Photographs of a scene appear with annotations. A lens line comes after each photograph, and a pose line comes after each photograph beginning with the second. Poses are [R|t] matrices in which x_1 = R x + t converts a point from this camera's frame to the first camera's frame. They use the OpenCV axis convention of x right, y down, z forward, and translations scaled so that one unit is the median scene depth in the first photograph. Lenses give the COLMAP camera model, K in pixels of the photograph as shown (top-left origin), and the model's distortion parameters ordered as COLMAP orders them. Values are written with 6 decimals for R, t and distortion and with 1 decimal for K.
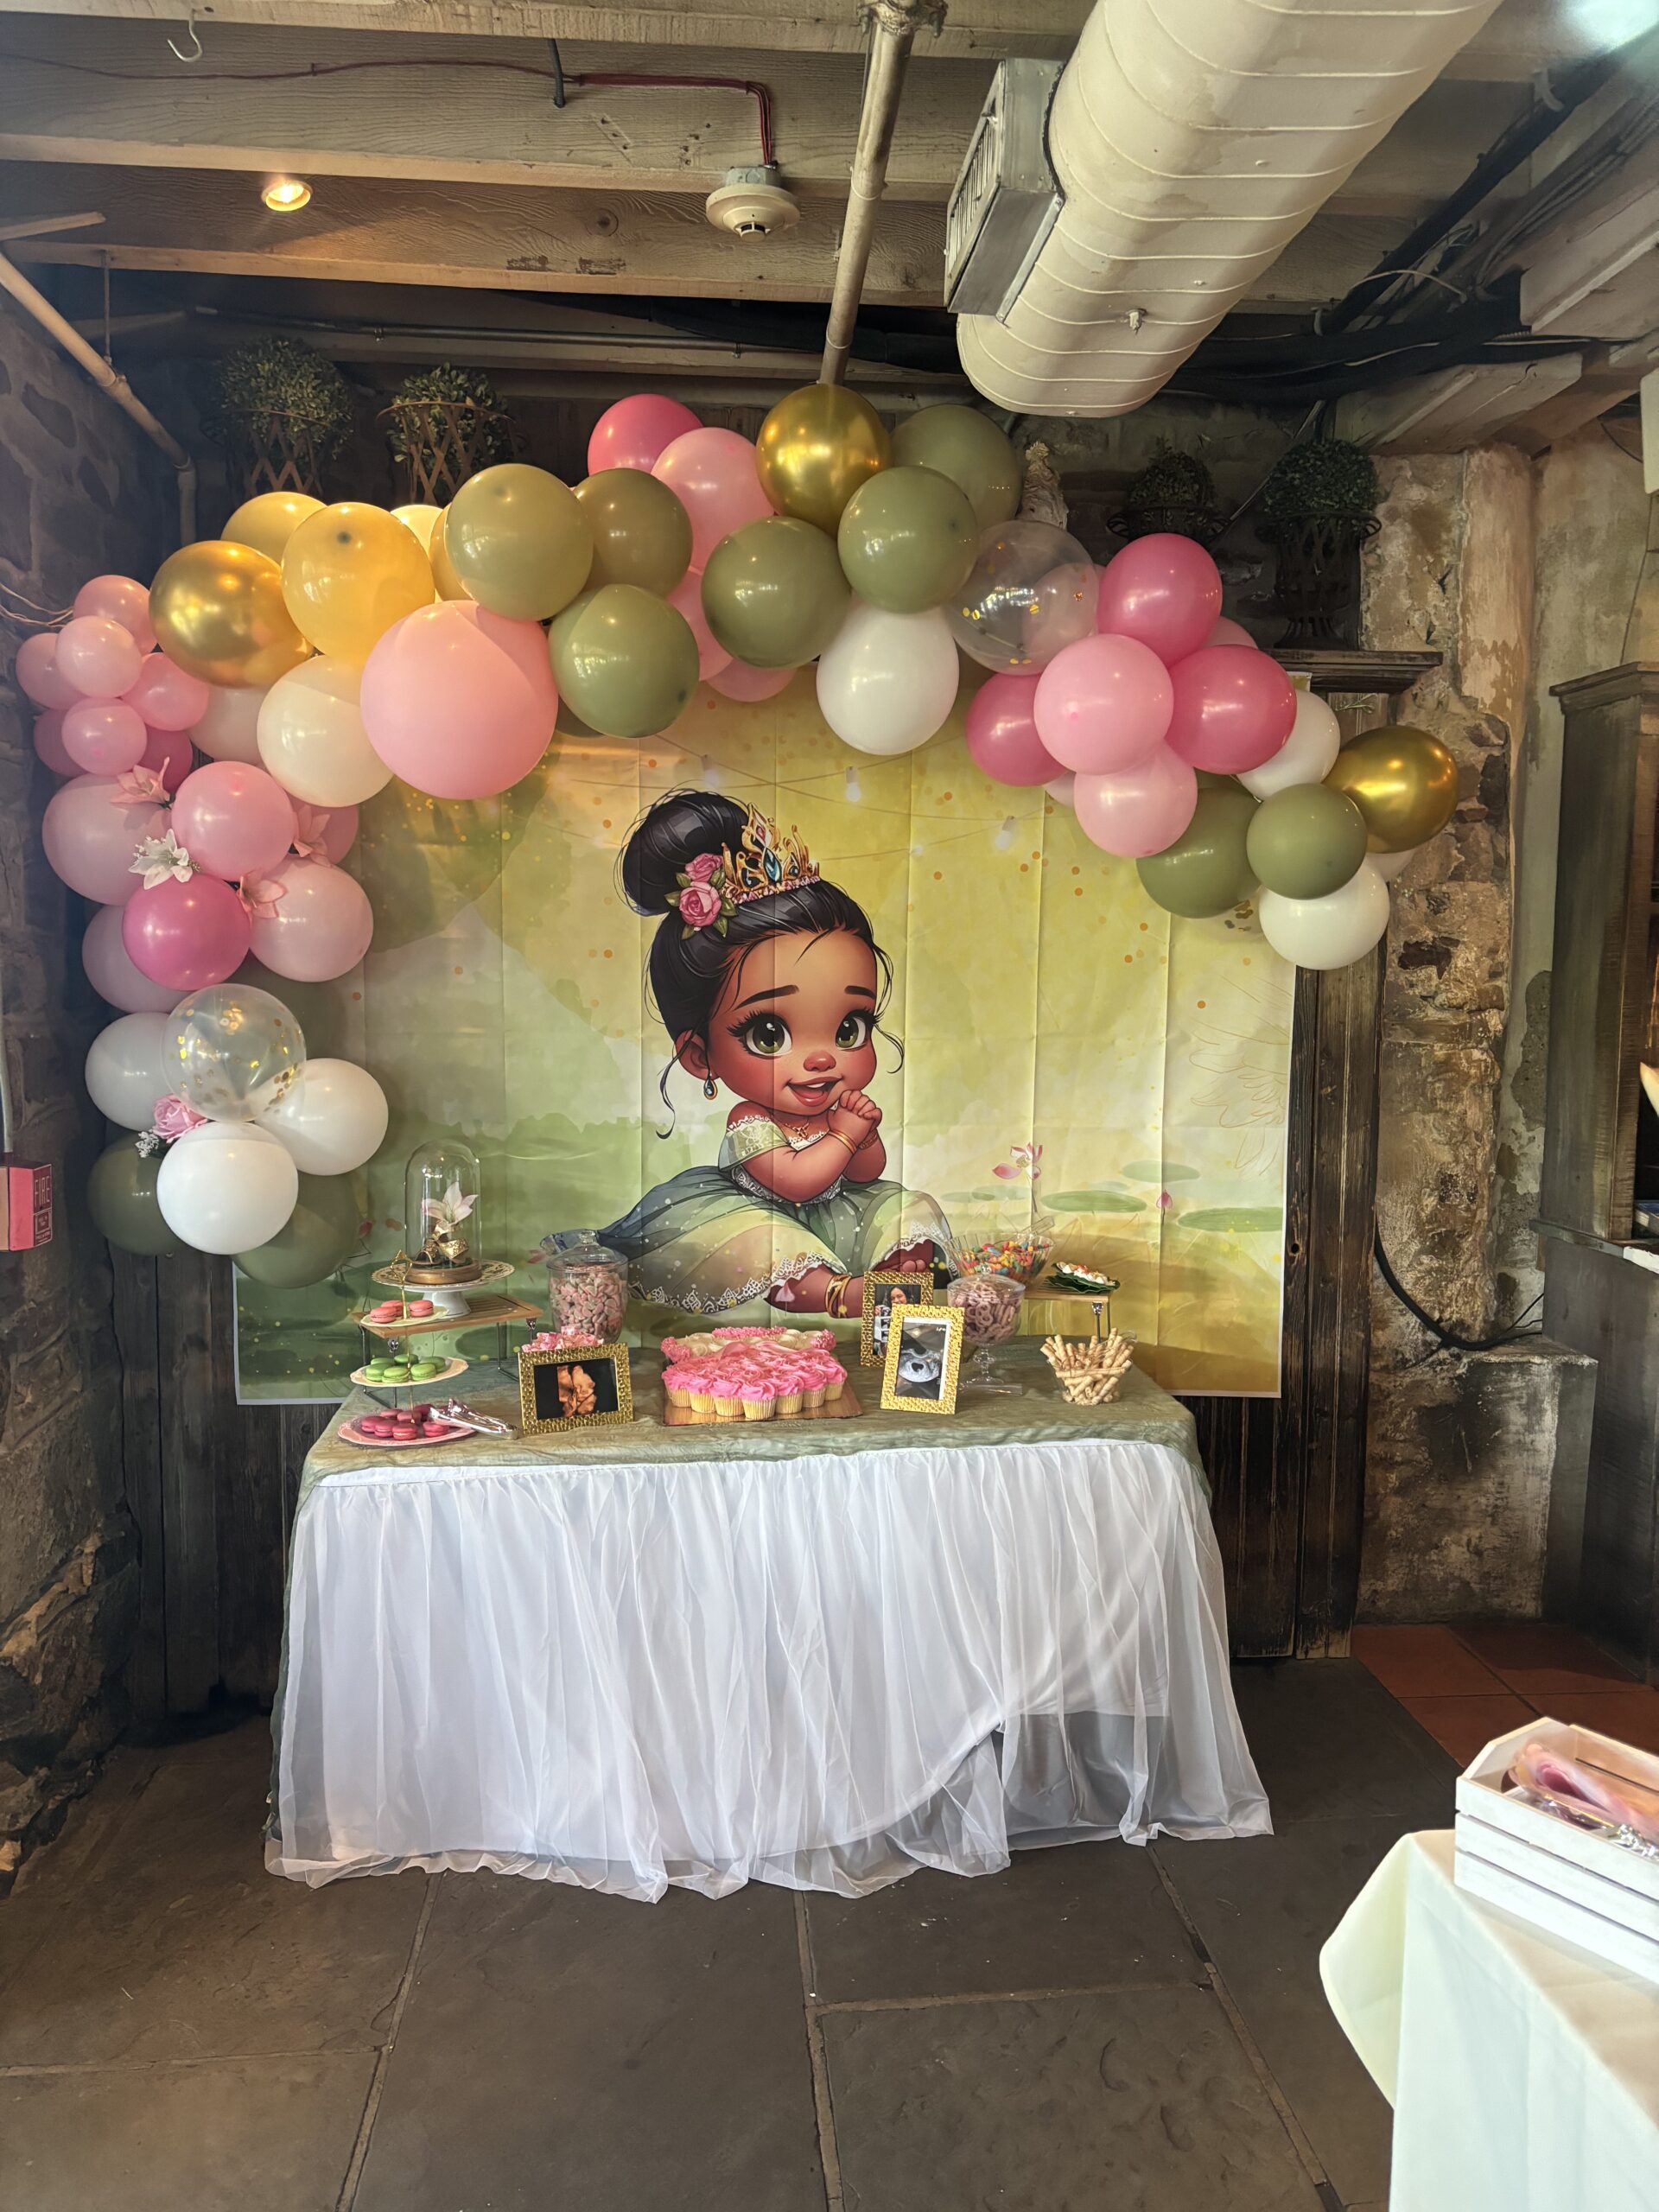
lens RADIAL K [[1663.9, 0, 826.3], [0, 1663.9, 1103.8], [0, 0, 1]] dist [0.006447, -0.007387]
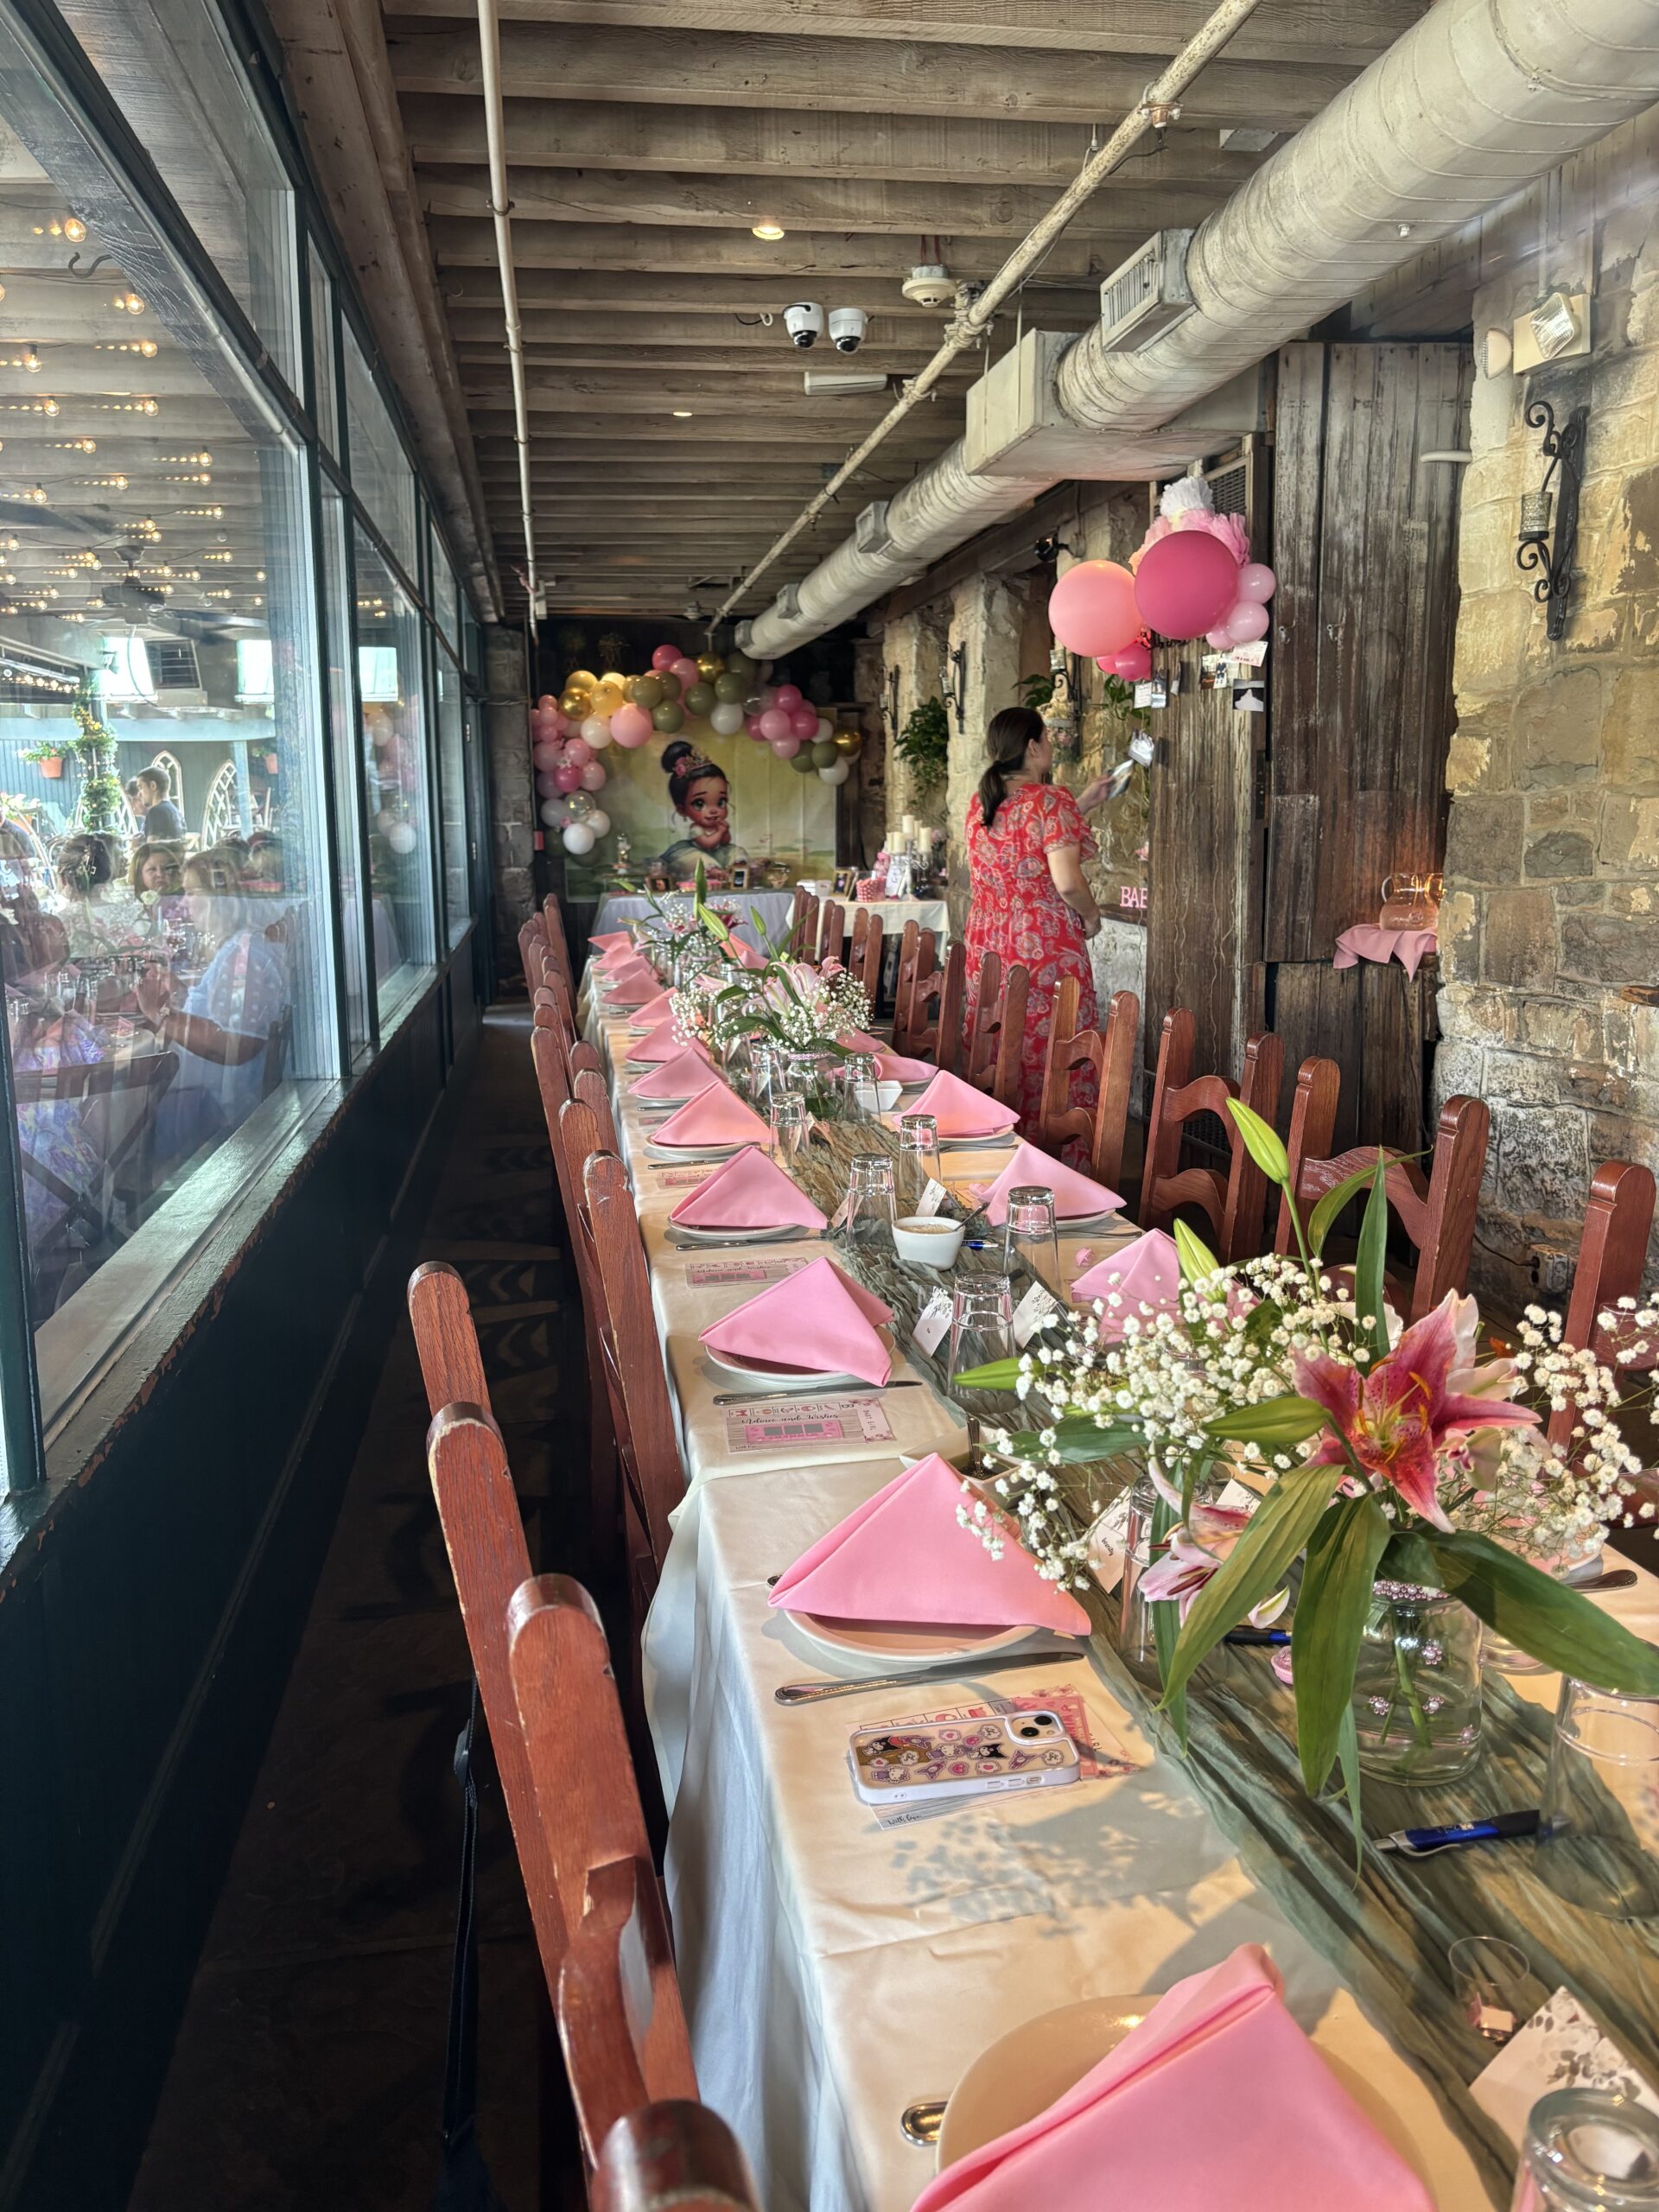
lens RADIAL K [[1663.9, 0, 842.0], [0, 1663.9, 1196.5], [0, 0, 1]] dist [0.006447, -0.007387]
pose [[0.996660, -0.030667, 0.075690, -0.029046], [0.019676, 0.989685, 0.141900, 0.353917], [-0.079260, -0.139936, 0.986983, -3.316173]]
